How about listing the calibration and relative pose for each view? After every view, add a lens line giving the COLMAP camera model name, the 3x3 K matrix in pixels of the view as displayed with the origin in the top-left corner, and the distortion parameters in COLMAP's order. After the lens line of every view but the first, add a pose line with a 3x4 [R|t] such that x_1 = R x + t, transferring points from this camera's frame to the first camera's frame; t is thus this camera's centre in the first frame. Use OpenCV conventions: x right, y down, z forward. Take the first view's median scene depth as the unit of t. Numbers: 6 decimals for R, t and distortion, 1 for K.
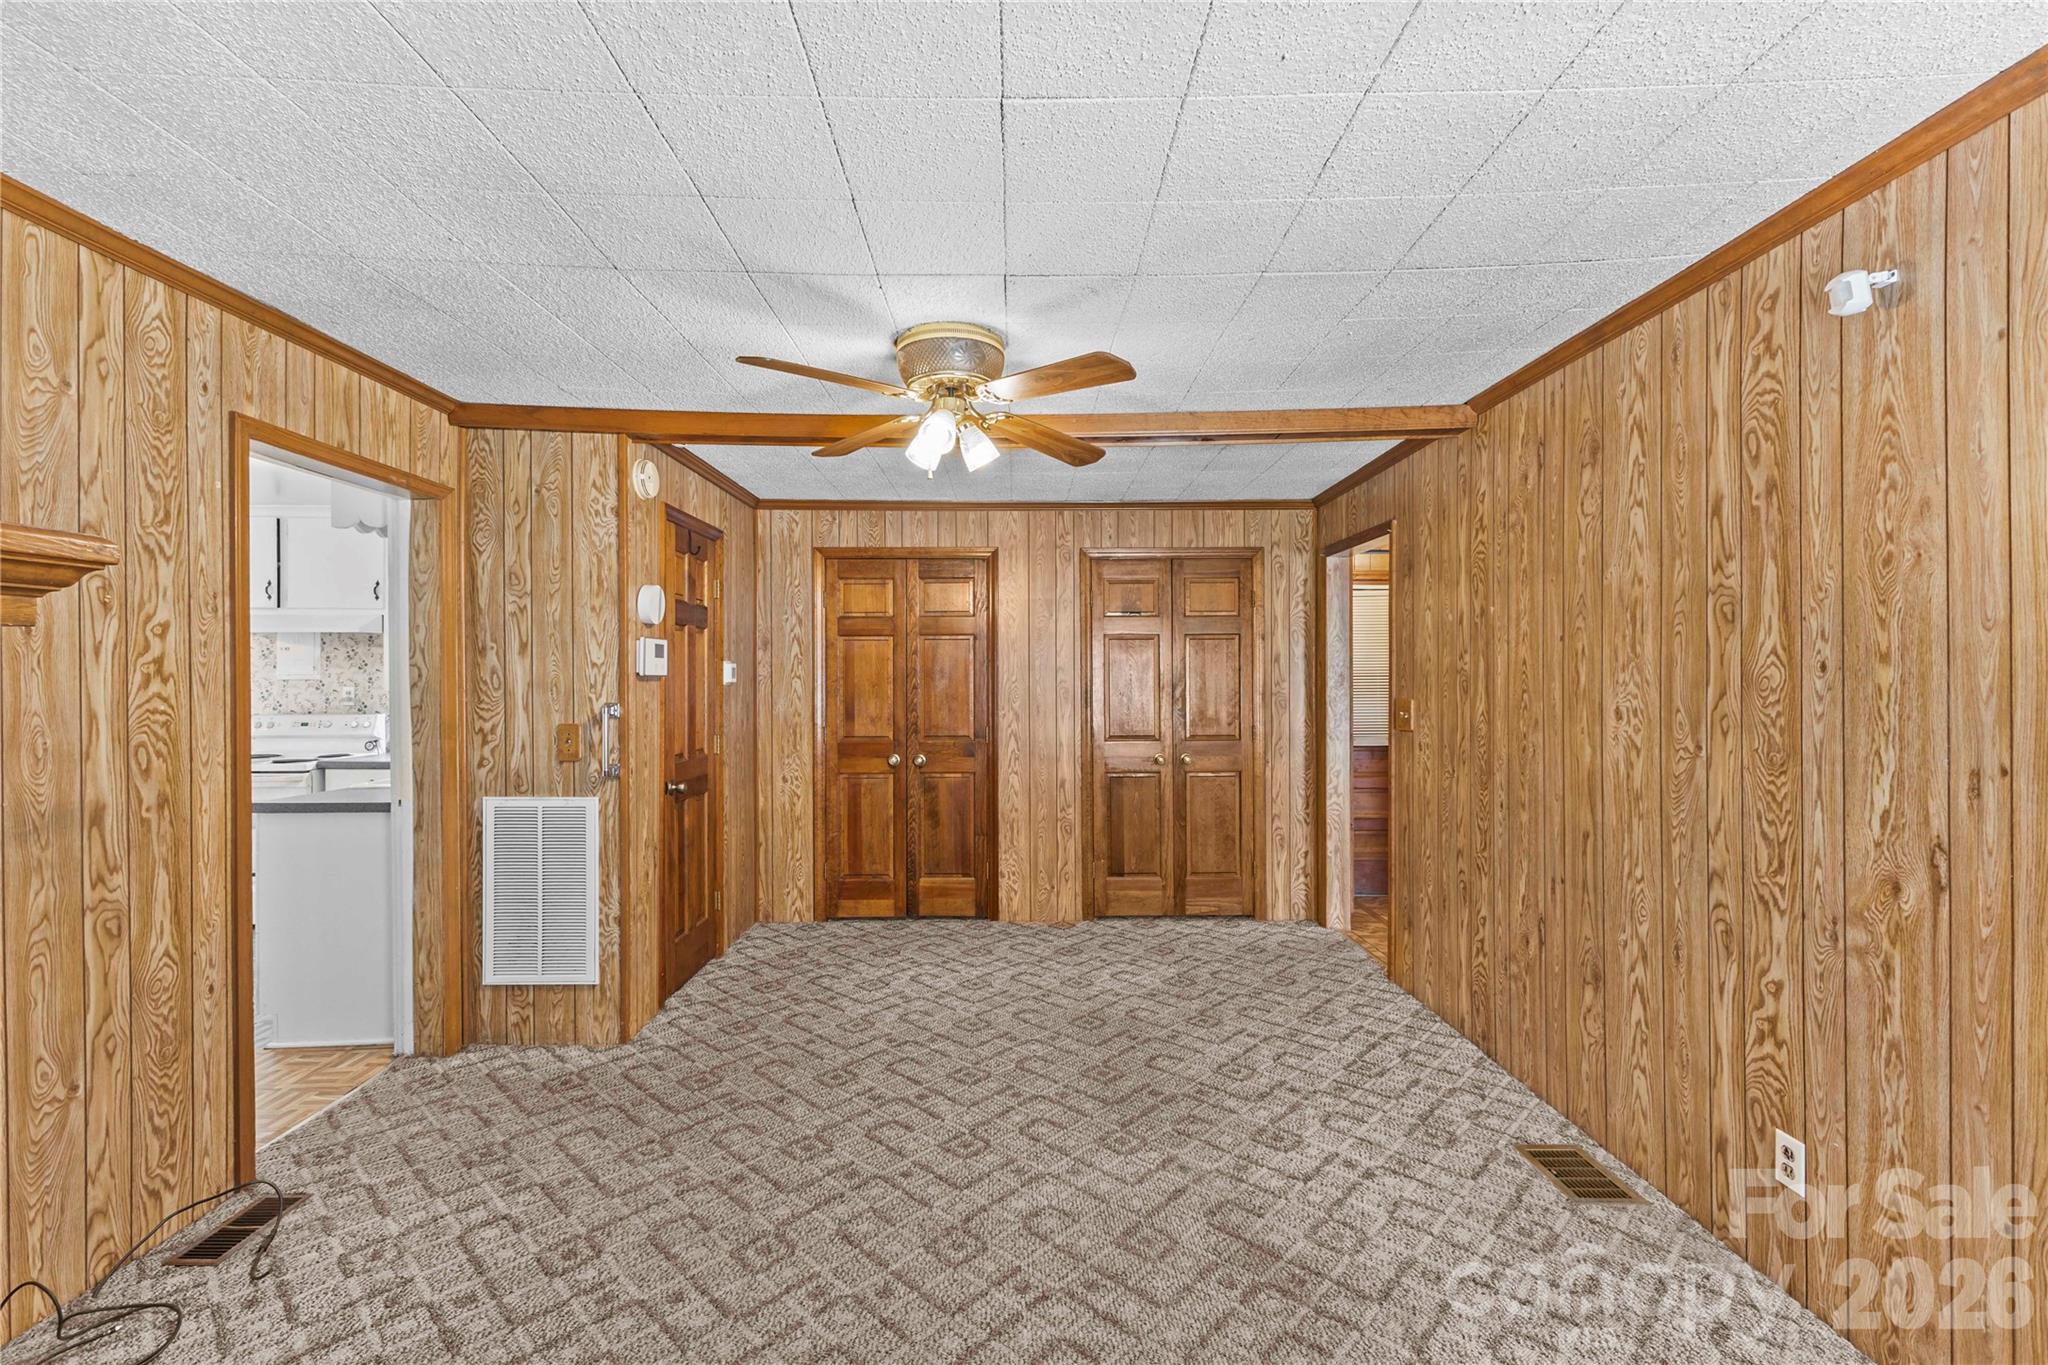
lens RADIAL K [[870.0, 0, 1030.5], [0, 870.0, 681.1], [0, 0, 1]] dist [0.014402, -0.006796]
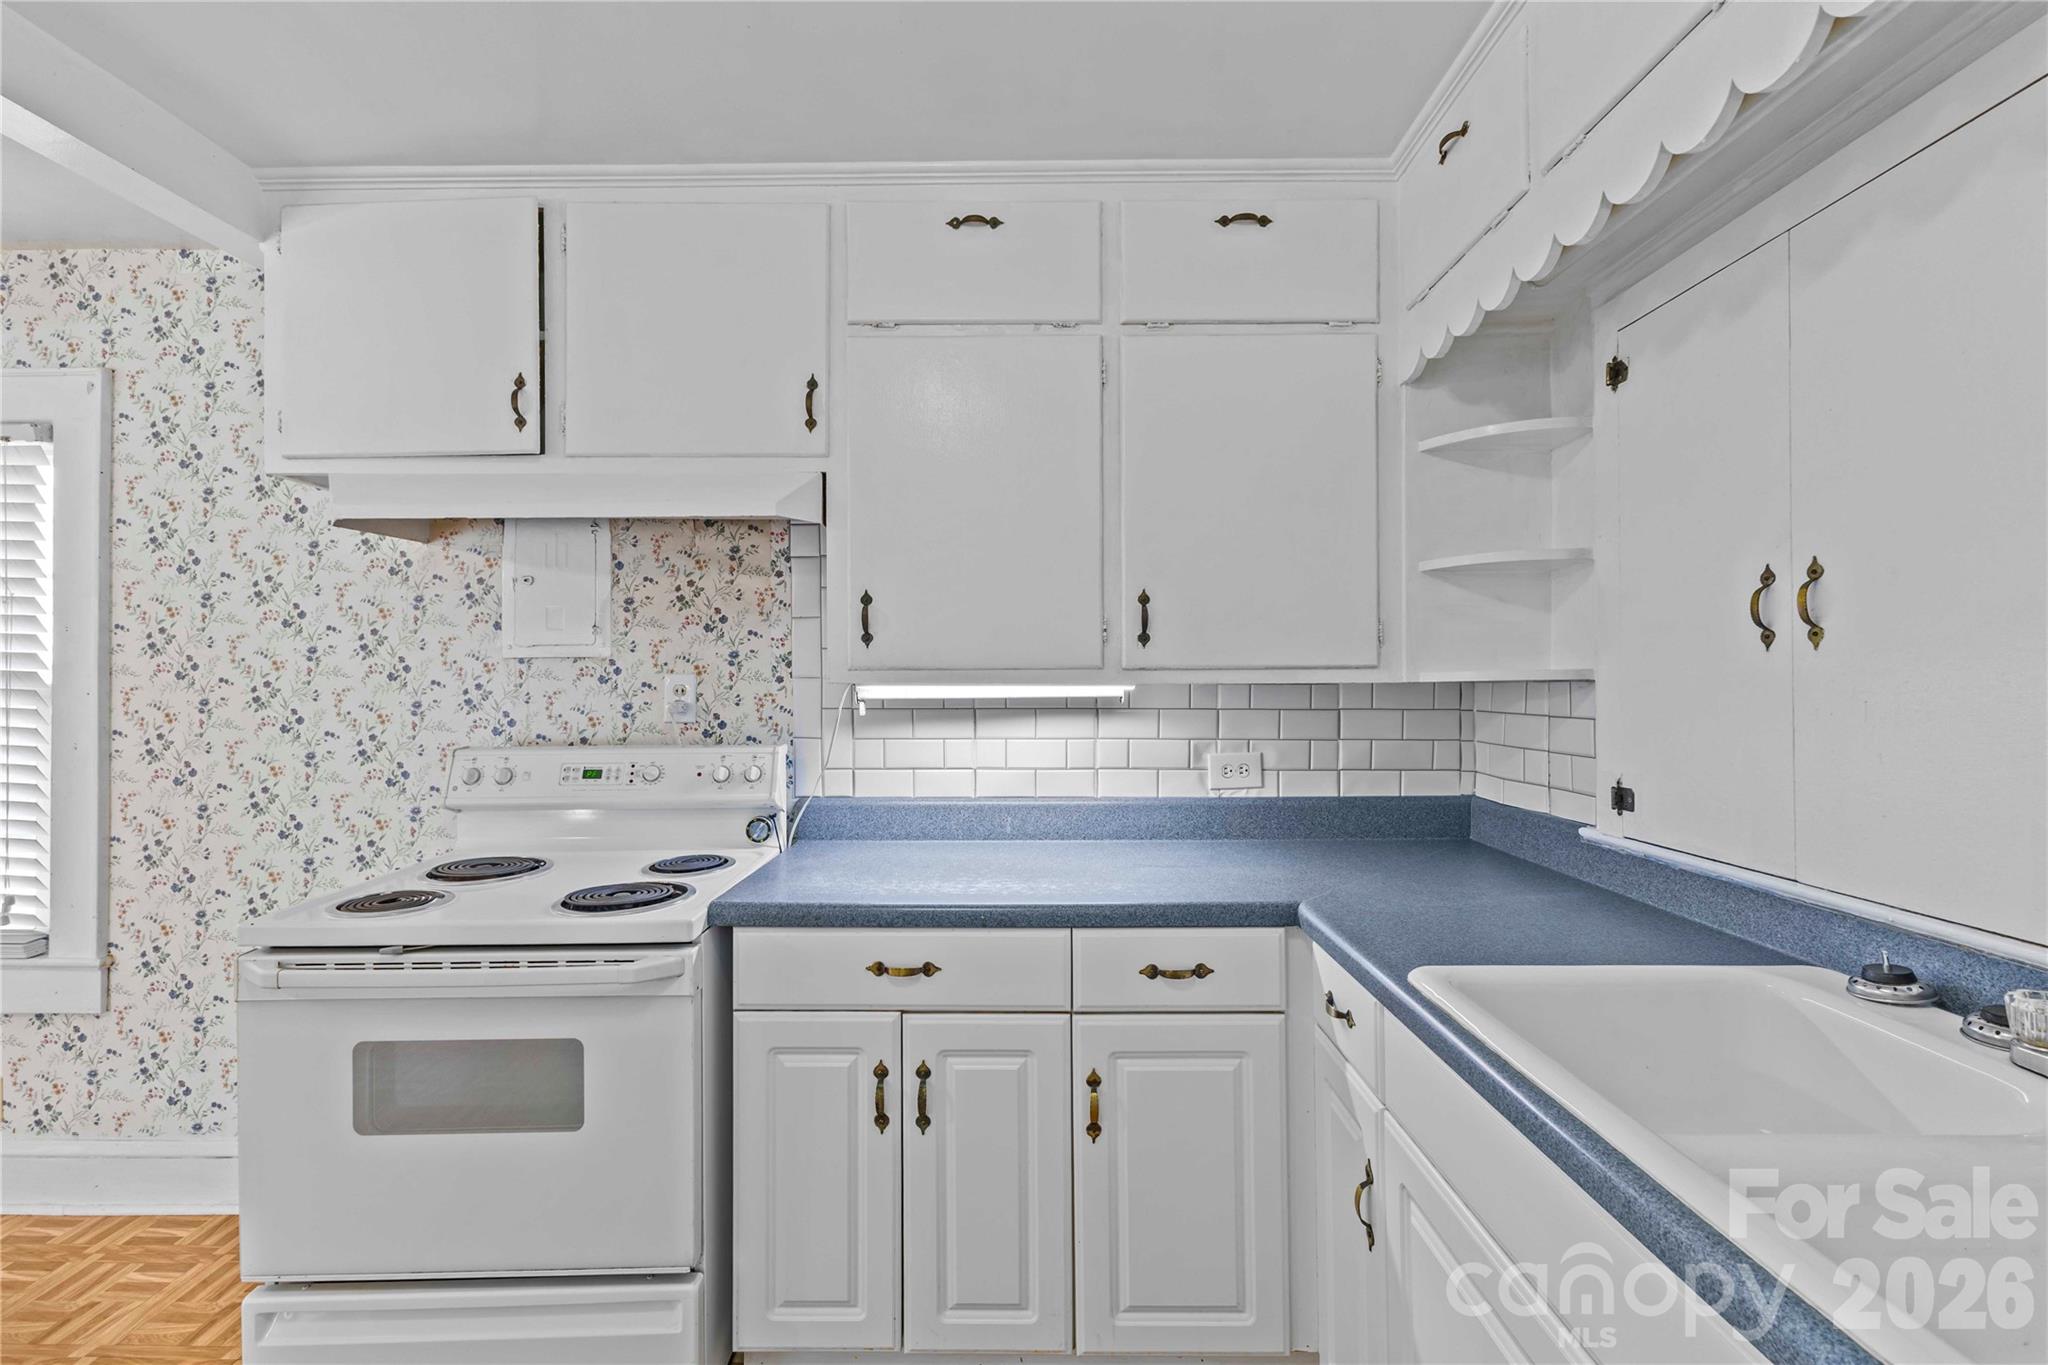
lens RADIAL K [[881.9, 0, 1028.1], [0, 881.9, 680.0], [0, 0, 1]] dist [0.004569, 0.000036]
pose [[0.999712, -0.004983, -0.023486, -1.428672], [0.004879, 0.999978, -0.004481, 0.026292], [0.023508, 0.004365, 0.999714, 1.411240]]
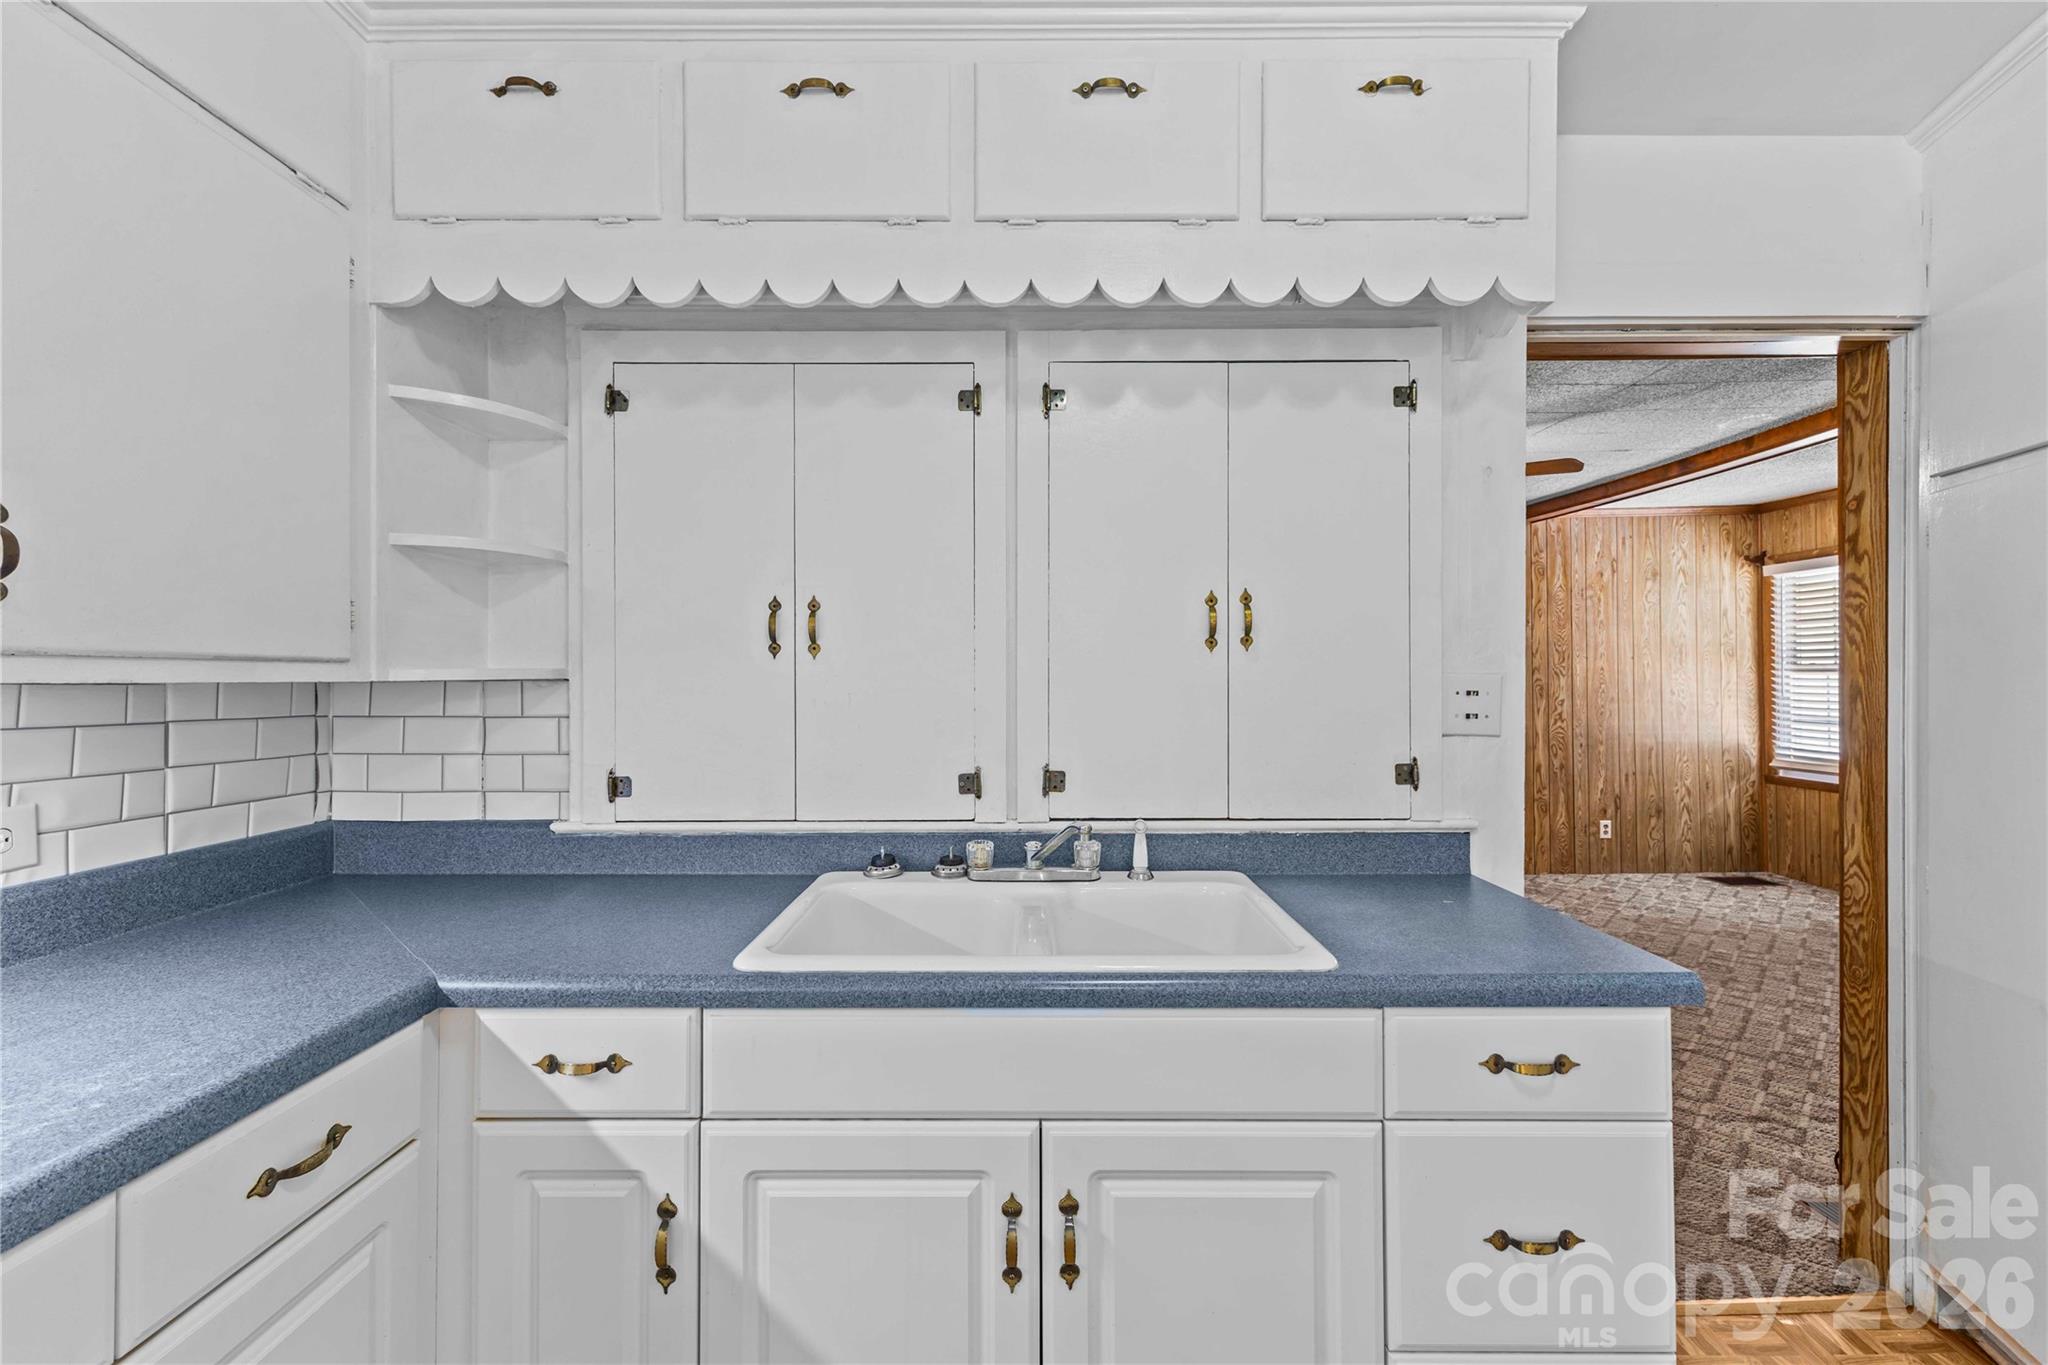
lens RADIAL K [[875.3, 0, 1025.1], [0, 875.3, 678.8], [0, 0, 1]] dist [0.012952, -0.004308]
pose [[0.016828, 0.001693, 0.999857, -1.726494], [0.002087, 0.999996, -0.001729, 0.026920], [-0.999856, 0.002116, 0.016824, 1.740036]]
